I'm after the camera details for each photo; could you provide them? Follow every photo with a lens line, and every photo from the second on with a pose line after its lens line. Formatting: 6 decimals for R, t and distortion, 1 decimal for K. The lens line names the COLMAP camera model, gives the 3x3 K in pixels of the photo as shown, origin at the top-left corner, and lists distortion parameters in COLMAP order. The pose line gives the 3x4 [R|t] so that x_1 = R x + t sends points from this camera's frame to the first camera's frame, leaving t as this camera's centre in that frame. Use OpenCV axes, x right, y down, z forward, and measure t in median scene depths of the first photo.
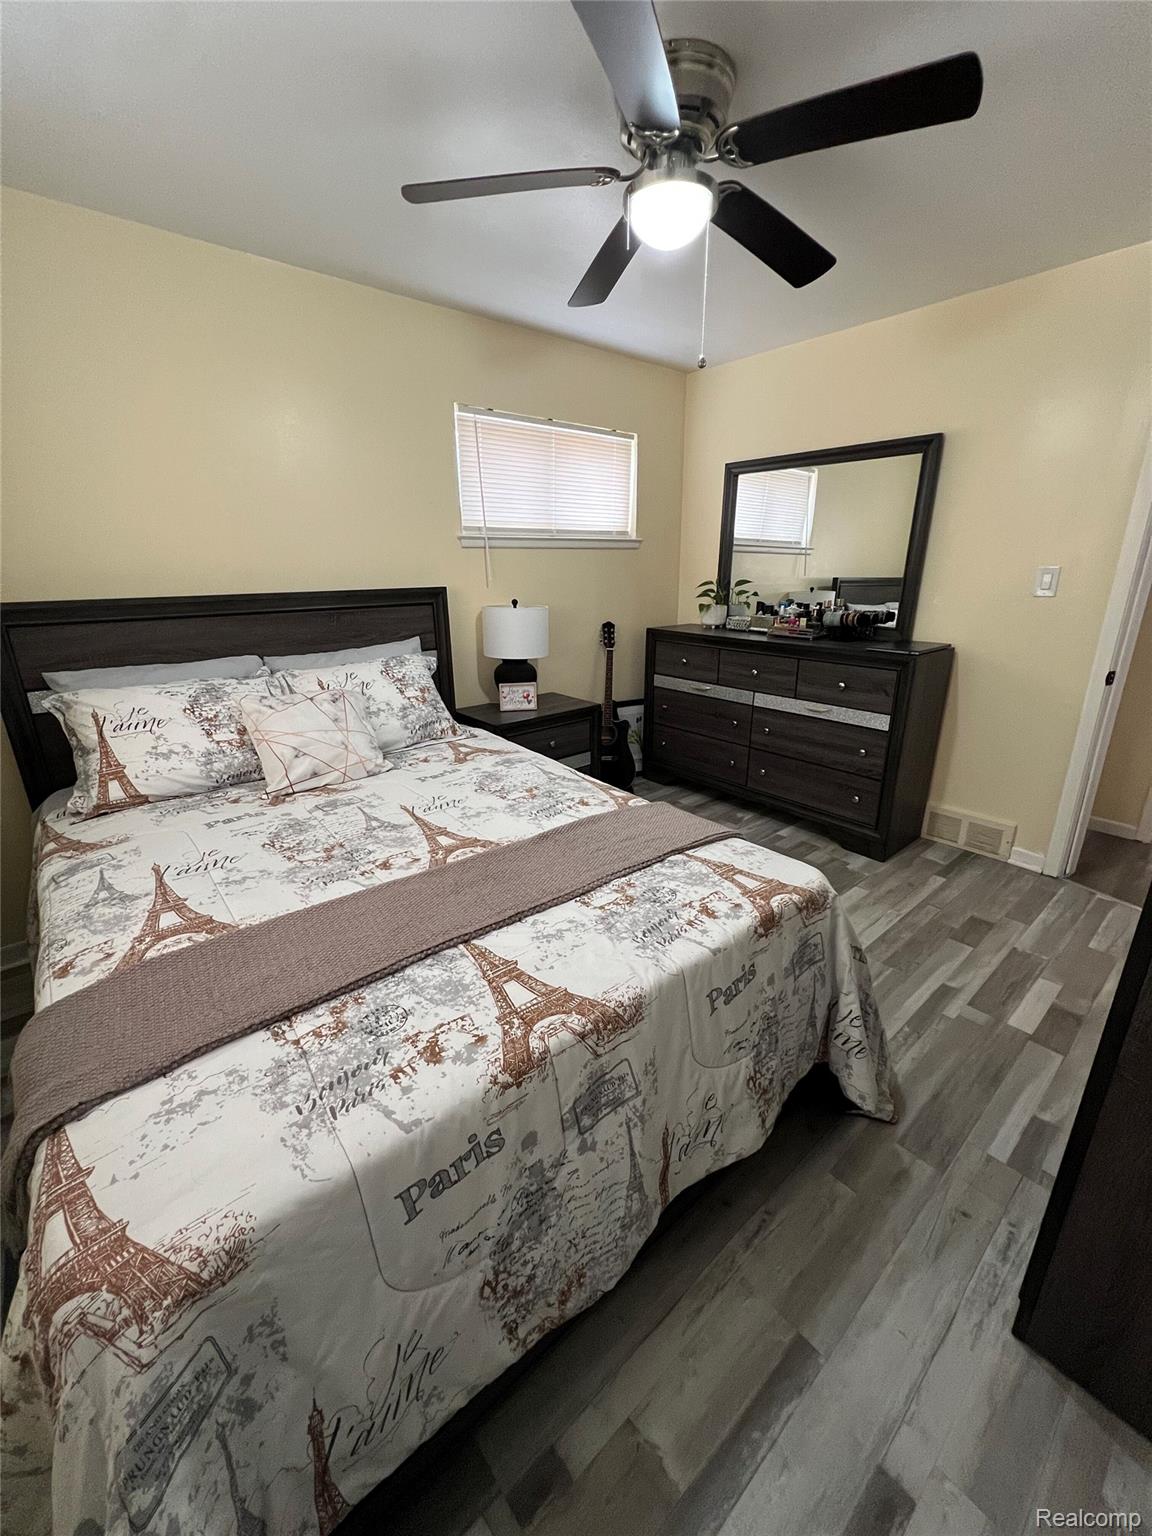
lens RADIAL K [[613.8, 0, 576.0], [0, 613.8, 768.0], [0, 0, 1]] dist [-0.006804, 0.002455]
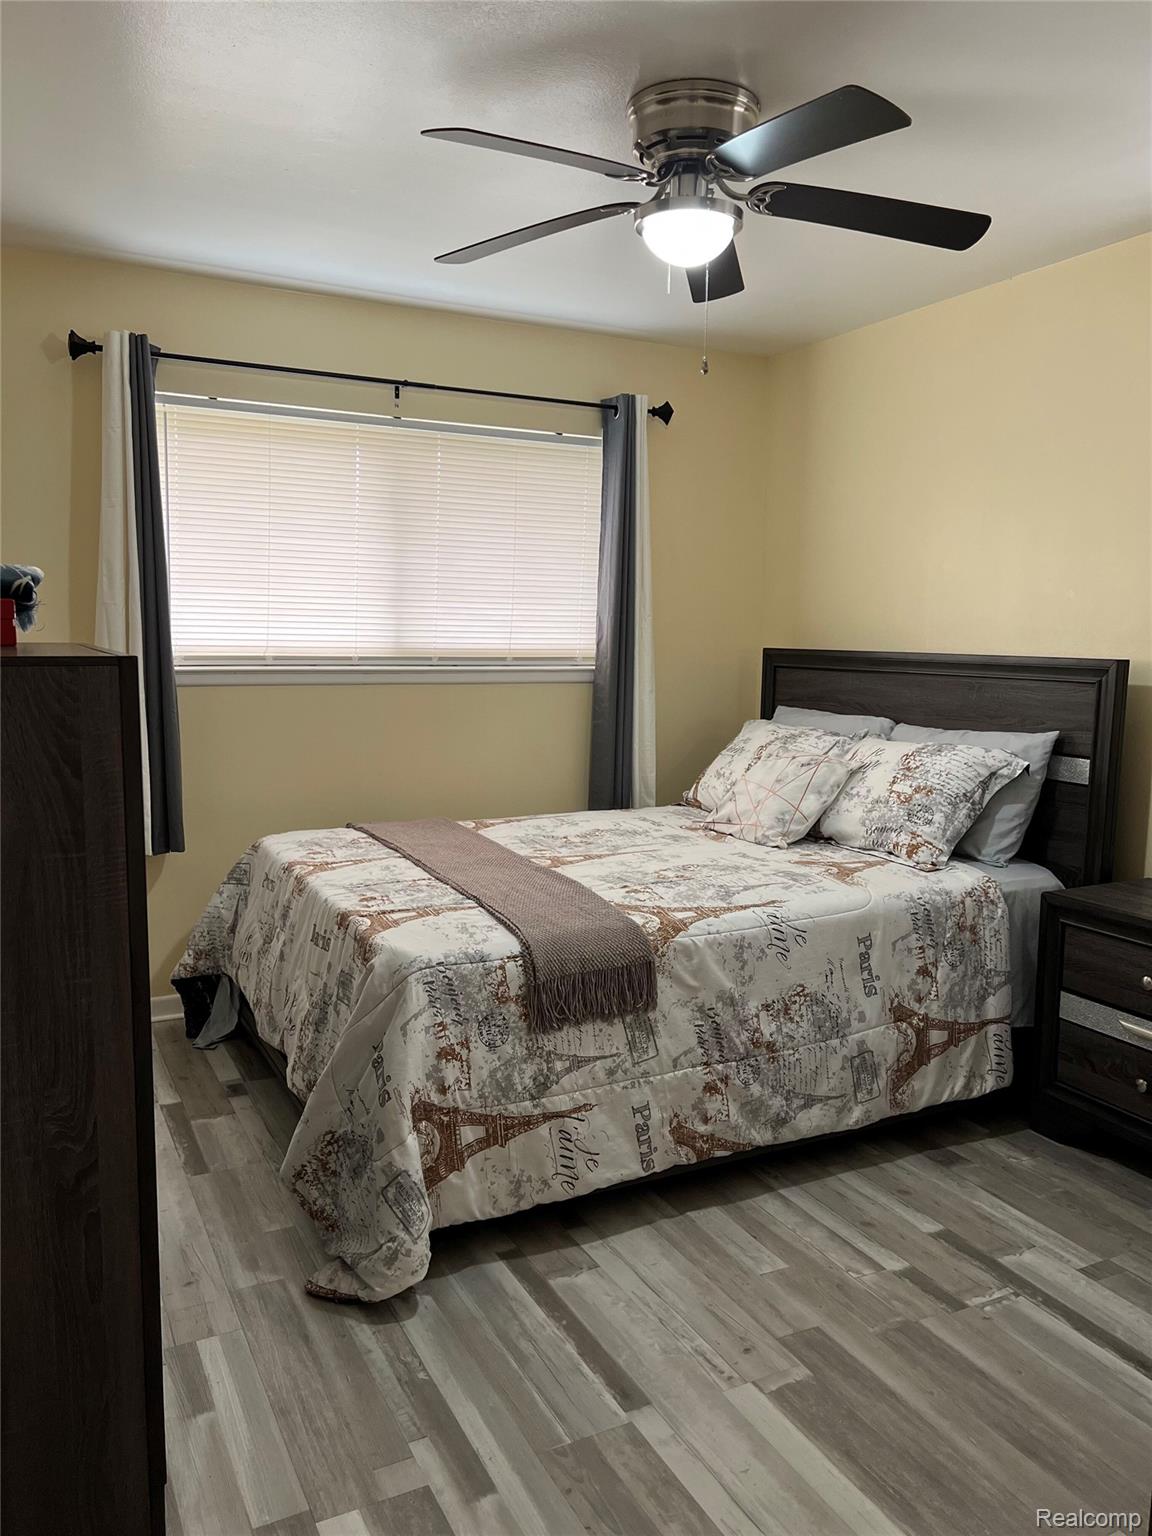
lens RADIAL K [[1170.9, 0, 576.0], [0, 1170.9, 768.0], [0, 0, 1]] dist [0.028078, -0.002409]
pose [[-0.235178, 0.123159, -0.964118, 1.556304], [-0.319059, 0.927189, 0.196270, -0.388330], [0.918092, 0.353769, -0.178759, 1.158146]]
